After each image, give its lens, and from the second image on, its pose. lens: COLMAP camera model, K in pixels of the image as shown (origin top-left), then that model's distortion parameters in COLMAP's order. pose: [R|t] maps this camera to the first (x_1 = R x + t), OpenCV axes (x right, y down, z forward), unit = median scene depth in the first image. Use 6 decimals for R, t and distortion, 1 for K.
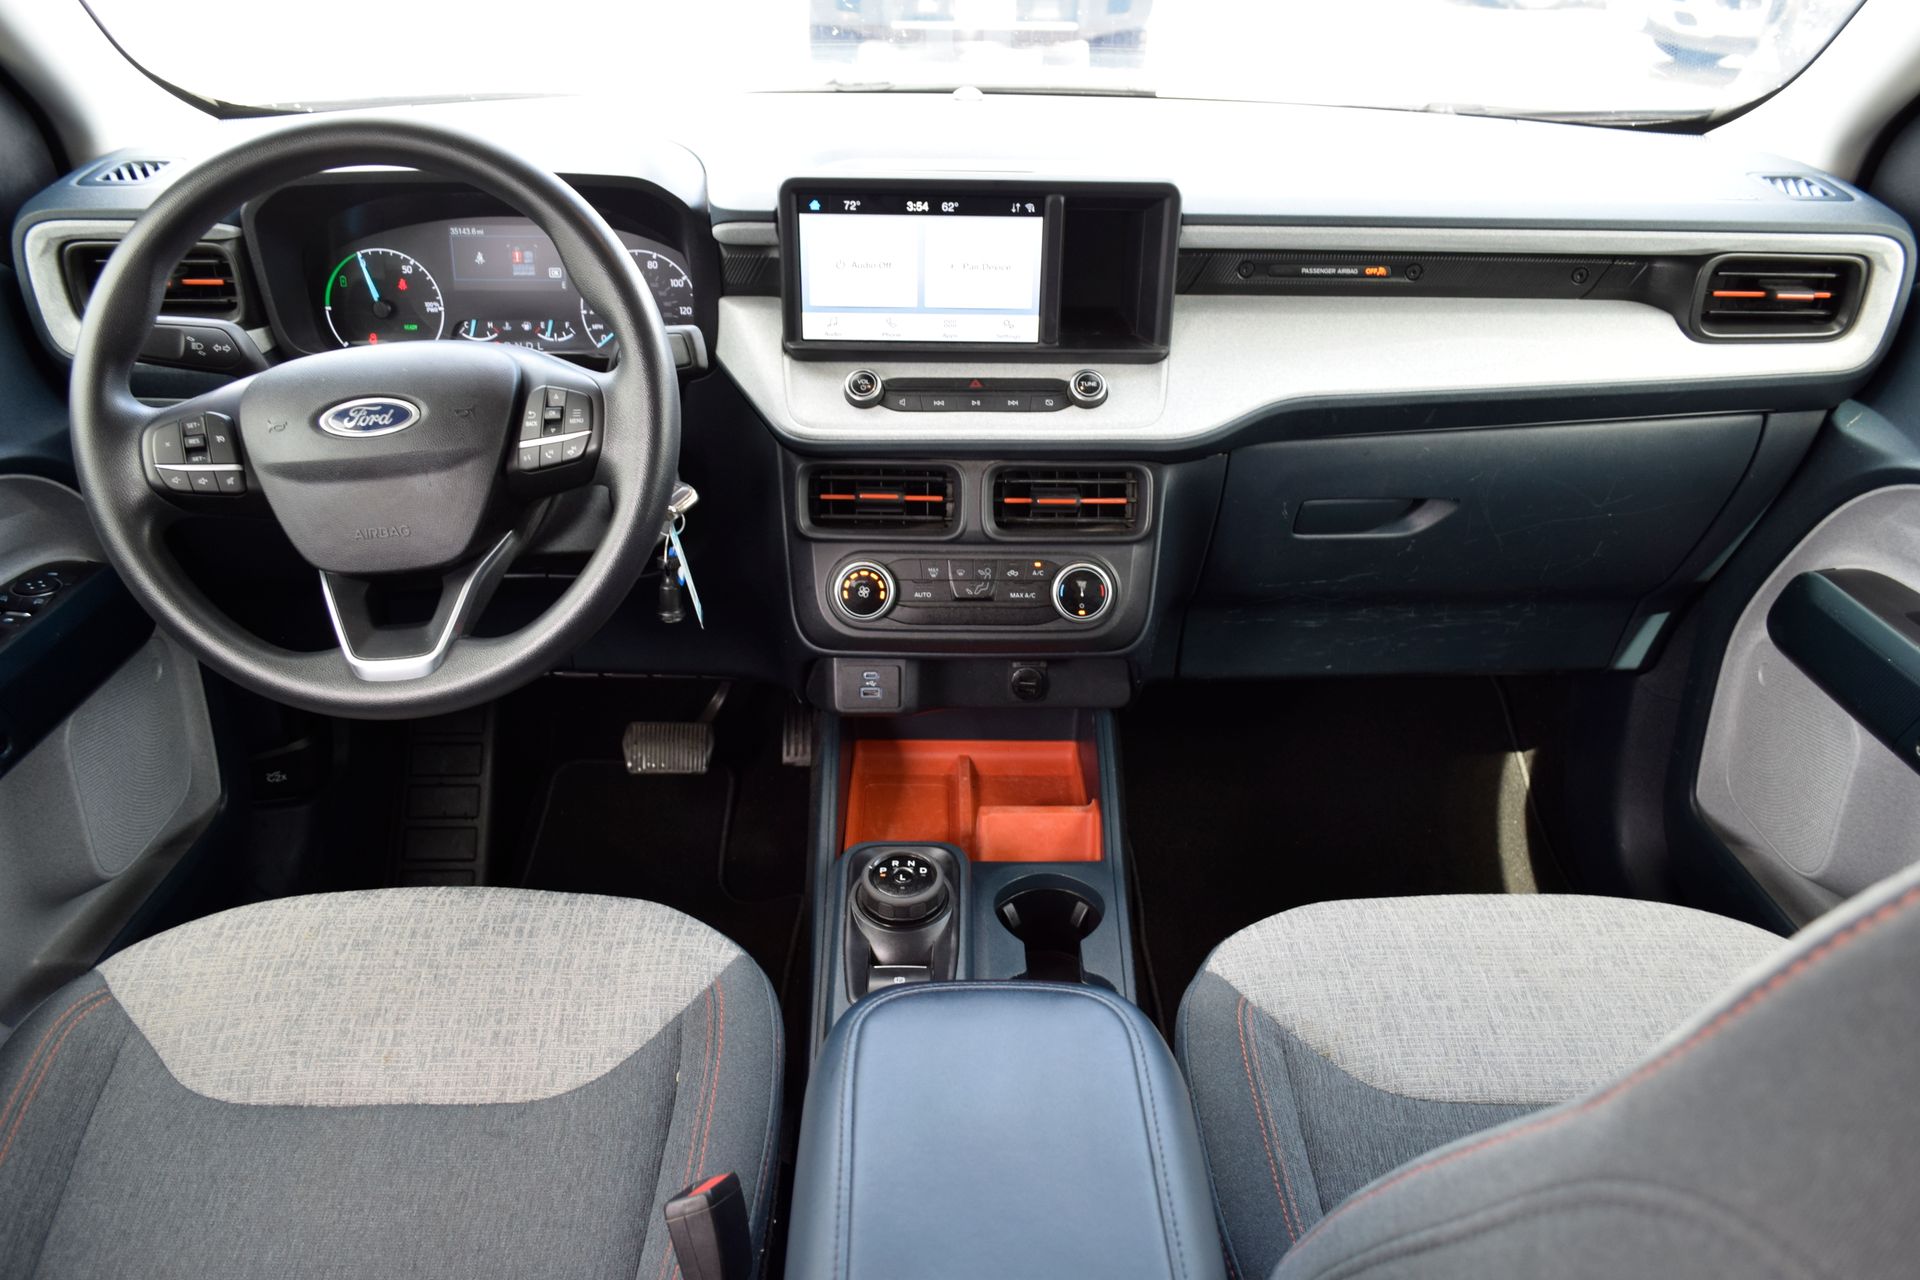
lens RADIAL K [[1475.8, 0, 961.7], [0, 1475.8, 635.5], [0, 0, 1]] dist [-0.013130, 0.005763]
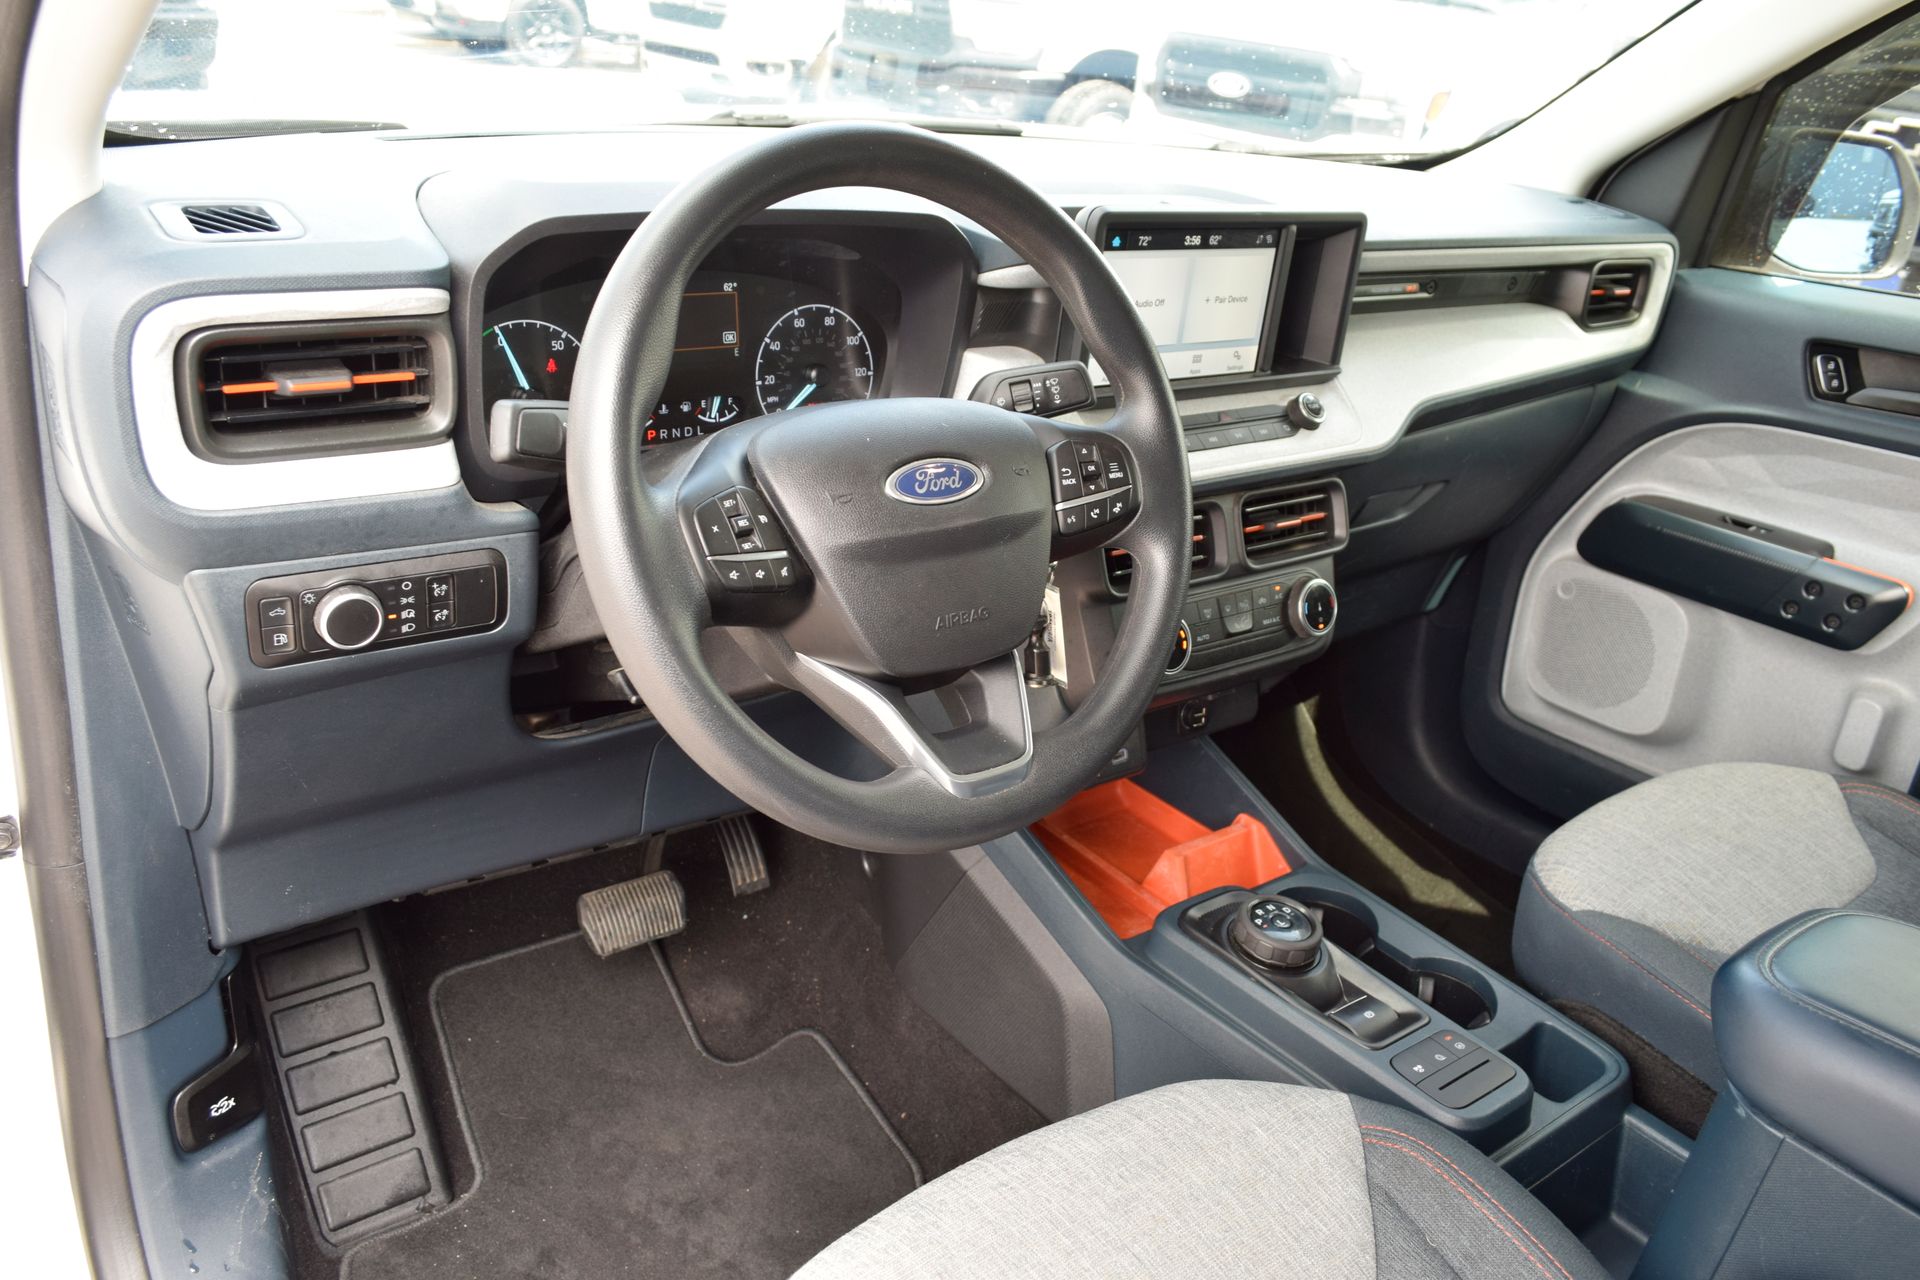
lens RADIAL K [[1475.8, 0, 963.6], [0, 1475.8, 634.9], [0, 0, 1]] dist [-0.013130, 0.005763]
pose [[0.795489, -0.180767, 0.578377, -0.719818], [0.199443, 0.979394, 0.031791, -0.092893], [-0.572206, 0.090064, 0.815150, 0.303117]]
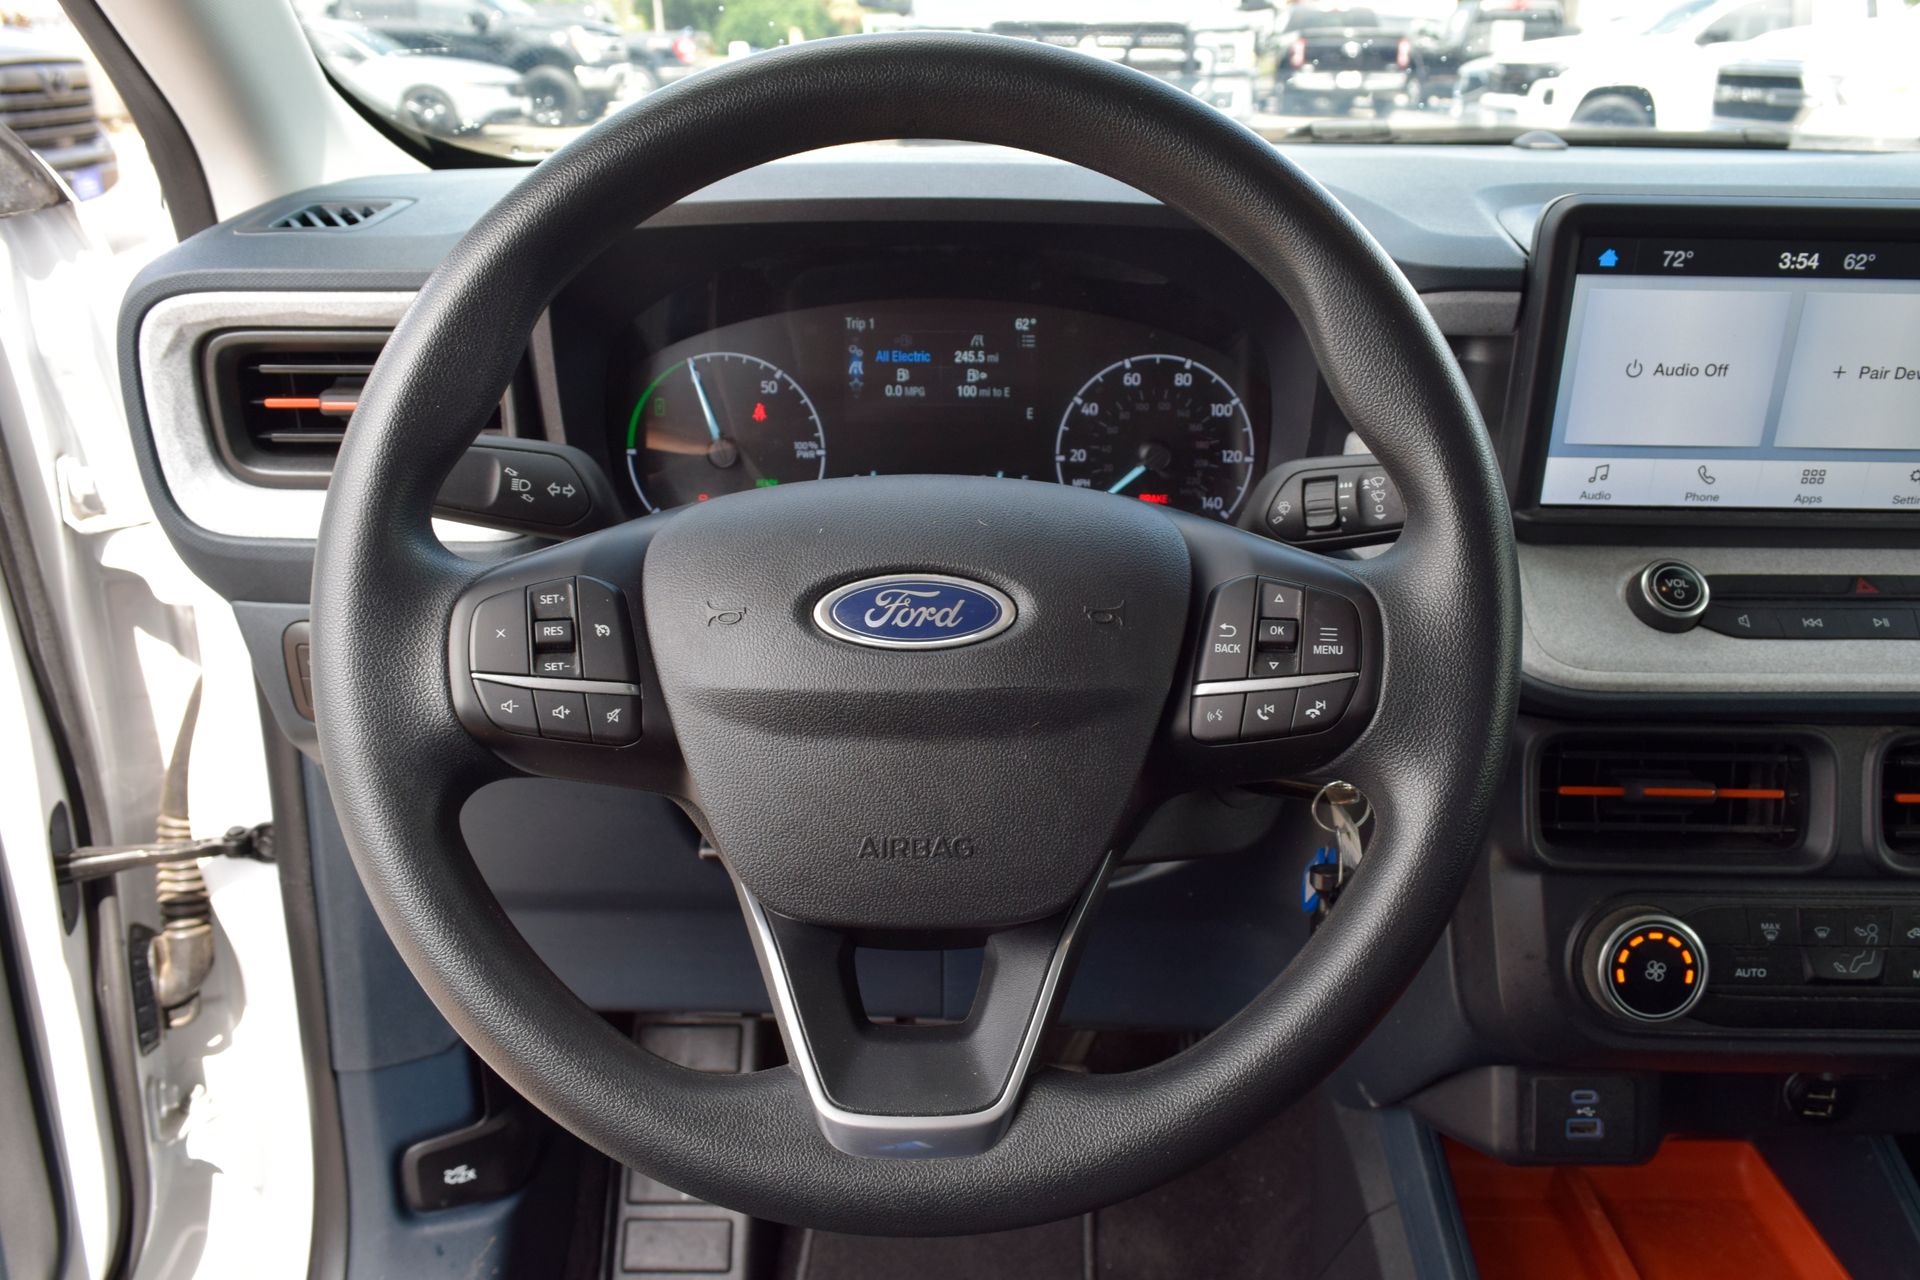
lens RADIAL K [[1475.8, 0, 967.6], [0, 1475.8, 639.3], [0, 0, 1]] dist [-0.013130, 0.005763]
pose [[0.999775, 0.000910, -0.021195, -0.304254], [-0.003058, 0.994827, -0.101534, -0.094336], [0.020993, 0.101576, 0.994606, 0.453018]]
